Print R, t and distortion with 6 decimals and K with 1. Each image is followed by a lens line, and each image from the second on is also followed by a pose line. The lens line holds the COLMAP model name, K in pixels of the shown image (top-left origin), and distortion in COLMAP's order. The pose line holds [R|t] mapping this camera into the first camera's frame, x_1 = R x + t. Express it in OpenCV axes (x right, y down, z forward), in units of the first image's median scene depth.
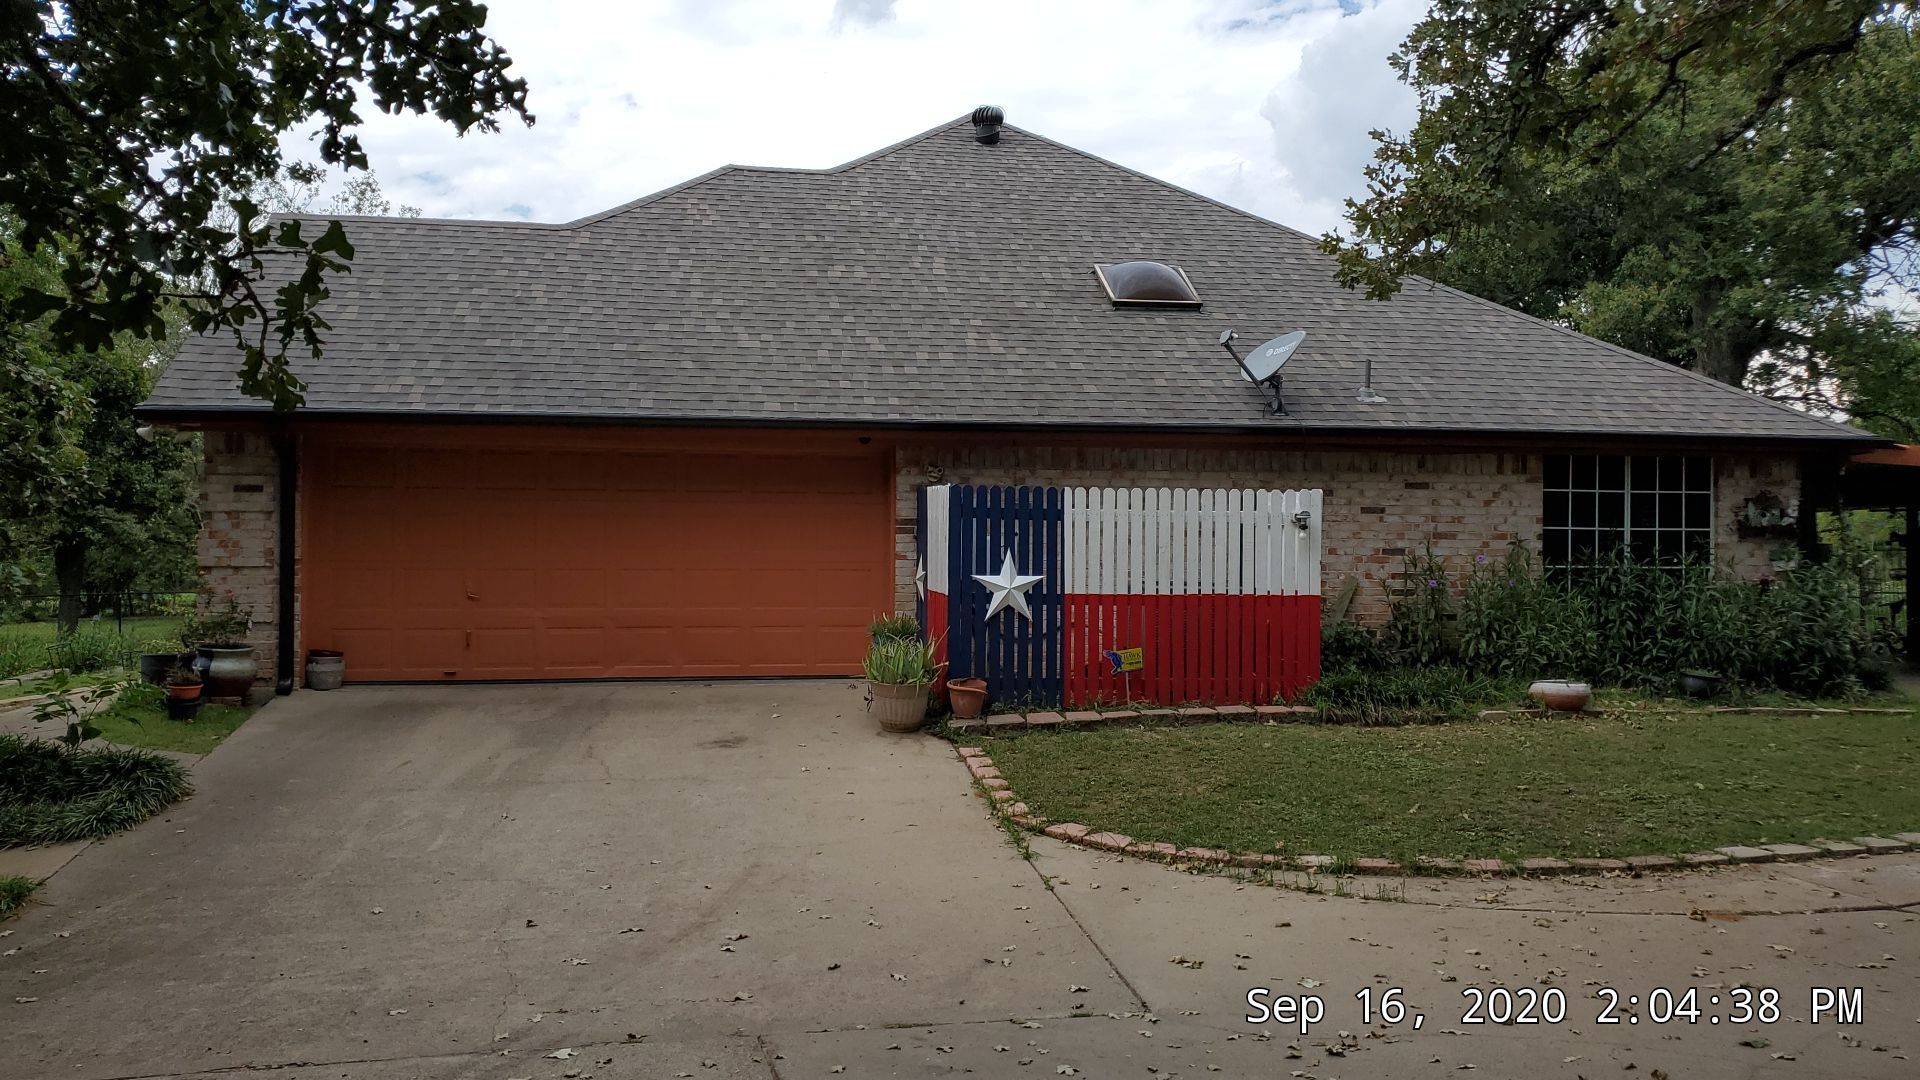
lens RADIAL K [[1533.3, 0, 960.0], [0, 1533.3, 540.0], [0, 0, 1]] dist [0.073515, -0.194762]
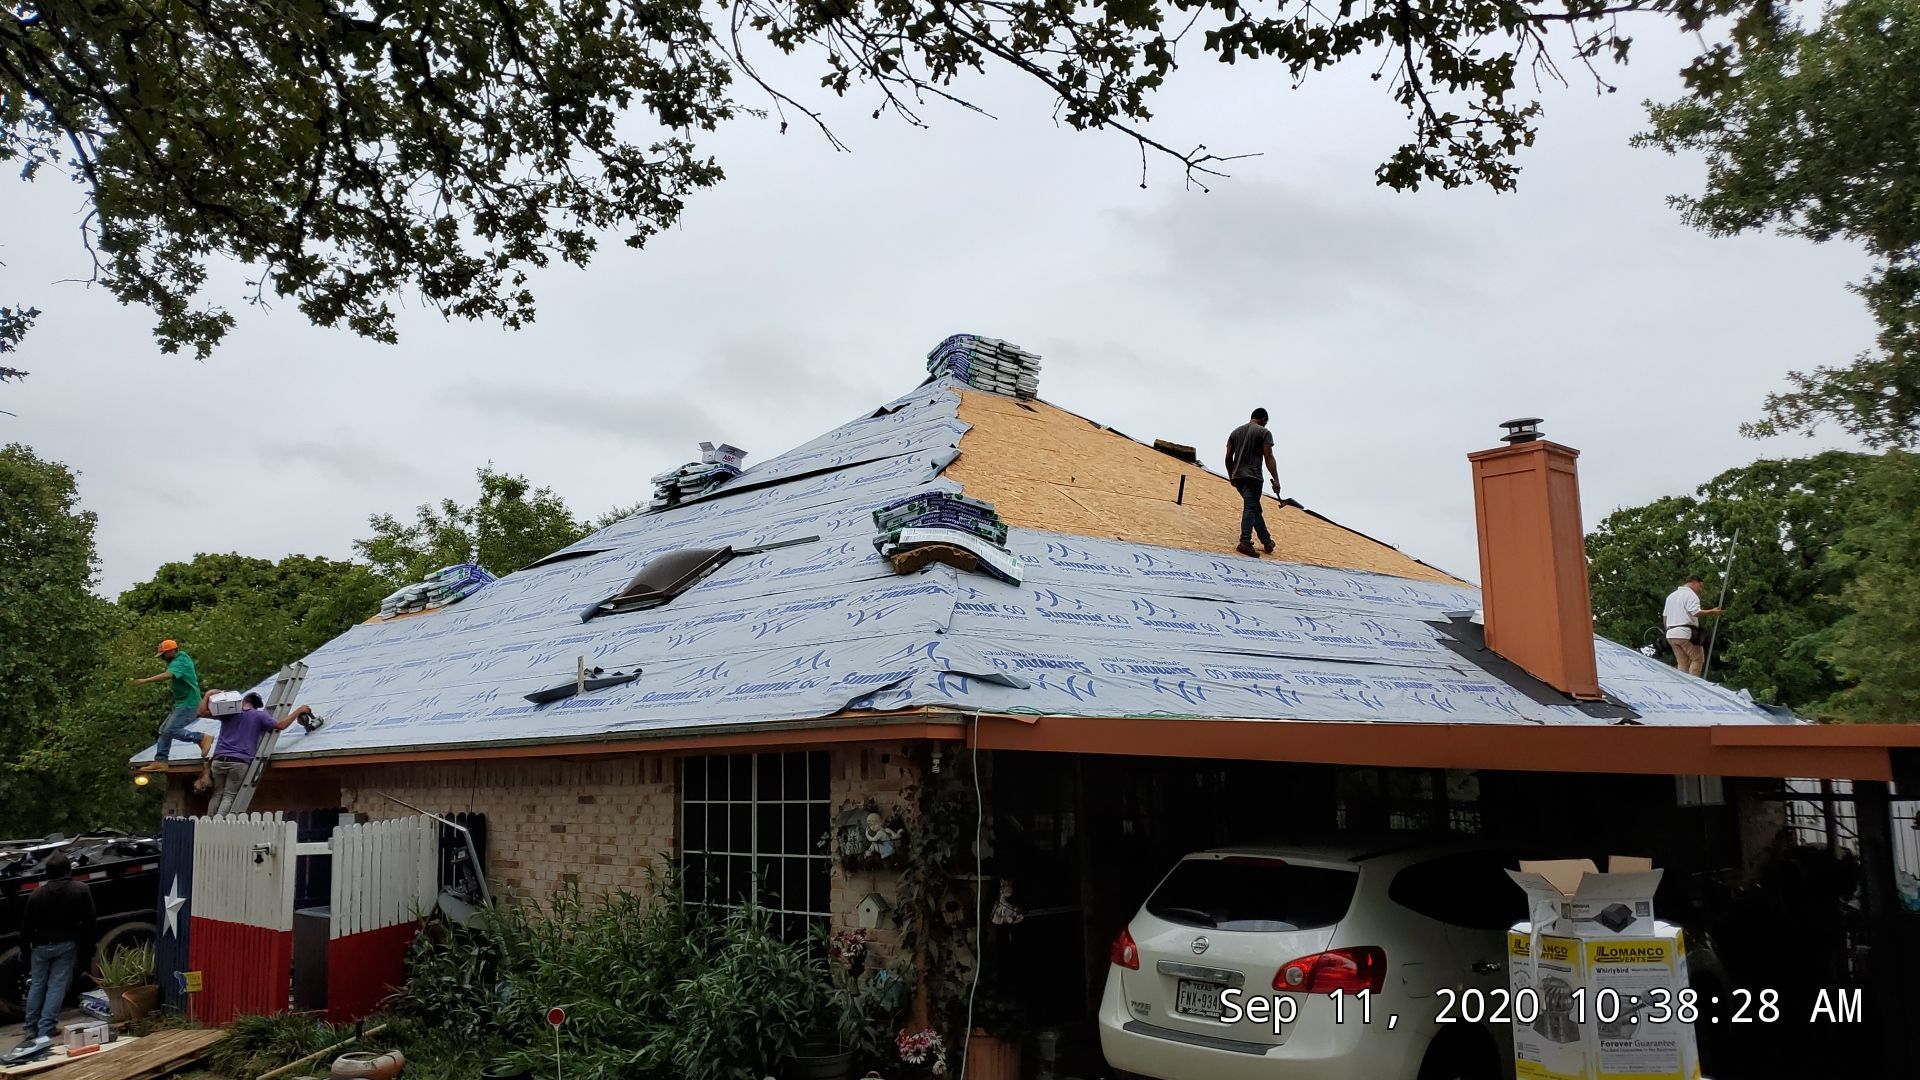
lens RADIAL K [[1530.0, 0, 957.6], [0, 1530.0, 437.9], [0, 0, 1]] dist [0.071192, -0.188233]
pose [[0.580816, -0.189241, -0.791733, 1.140246], [0.031867, 0.977143, -0.210180, -0.045375], [0.813411, 0.096846, 0.573571, 0.650156]]
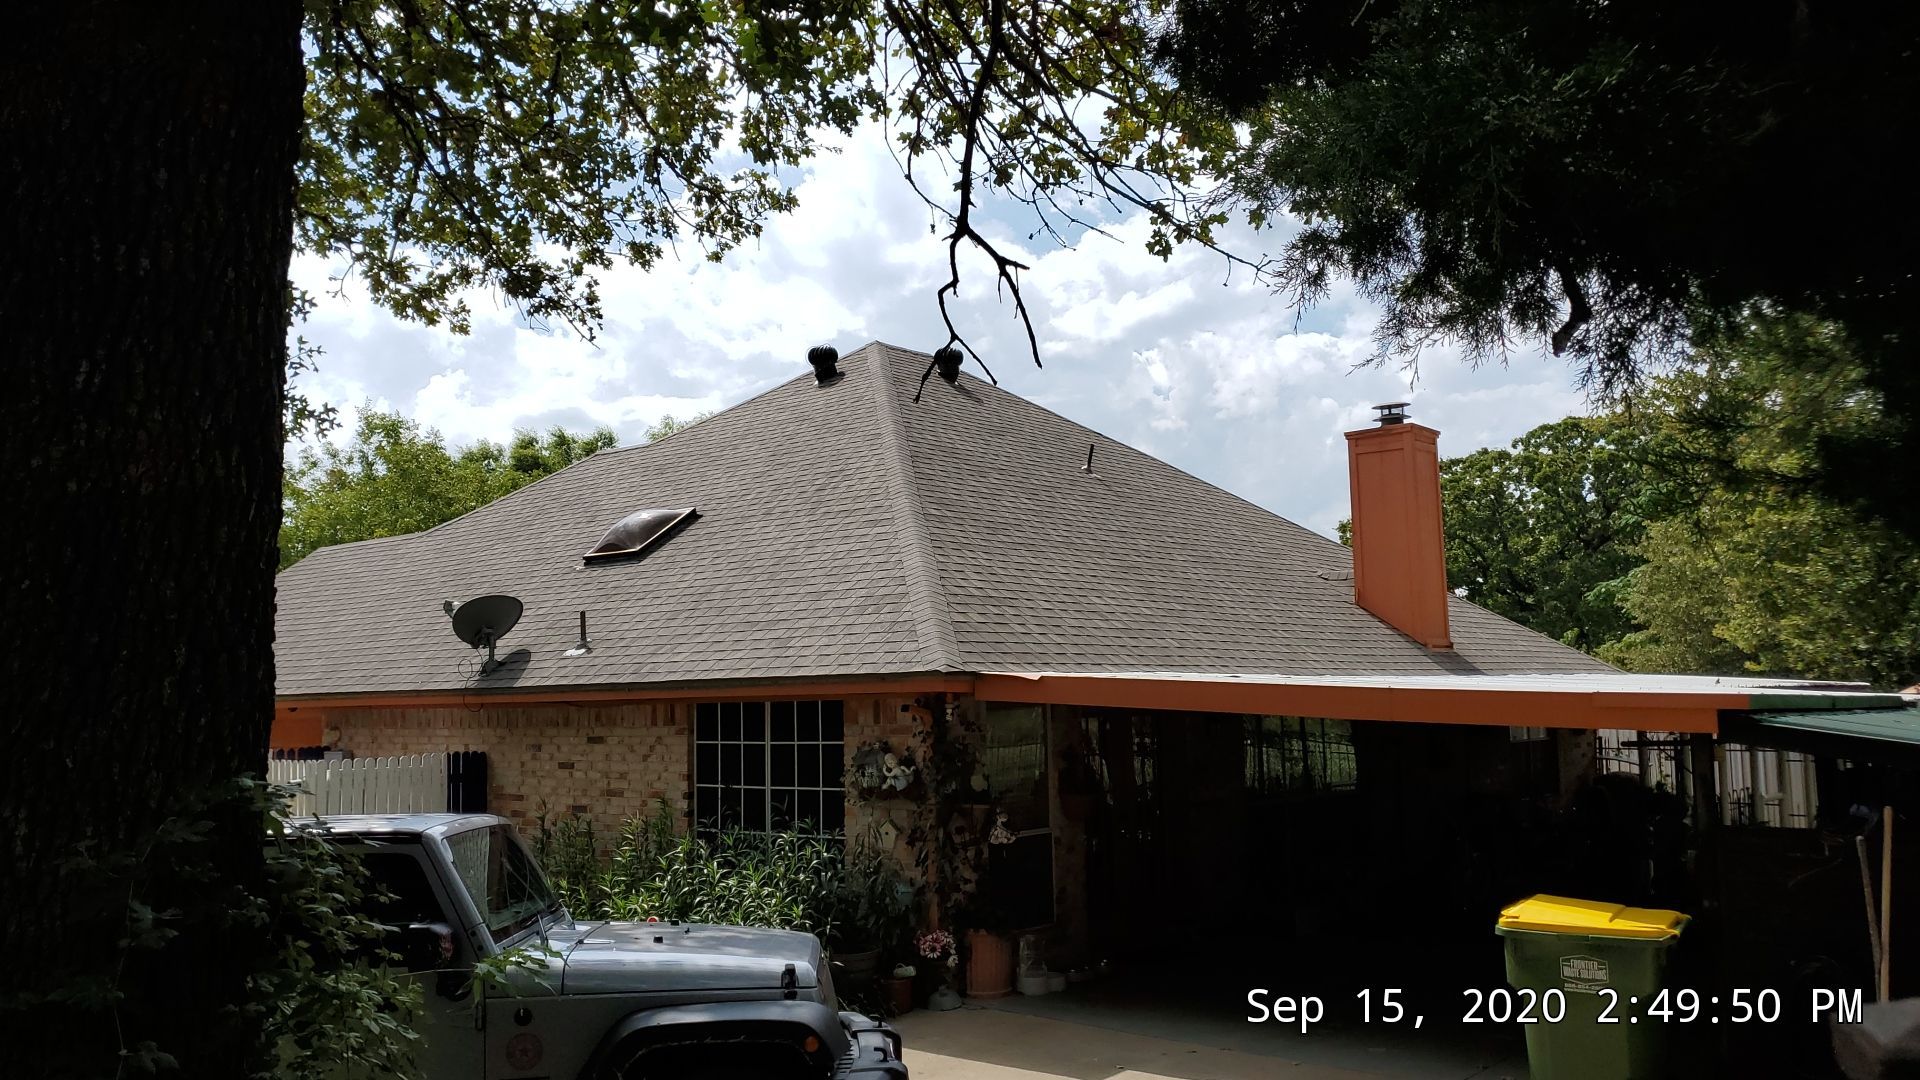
lens RADIAL K [[1533.3, 0, 960.0], [0, 1533.3, 540.0], [0, 0, 1]] dist [0.073515, -0.194762]
pose [[0.668740, -0.094485, -0.737469, 1.166675], [0.031277, 0.994589, -0.099065, -0.056830], [0.742839, 0.043183, 0.668076, 0.518723]]
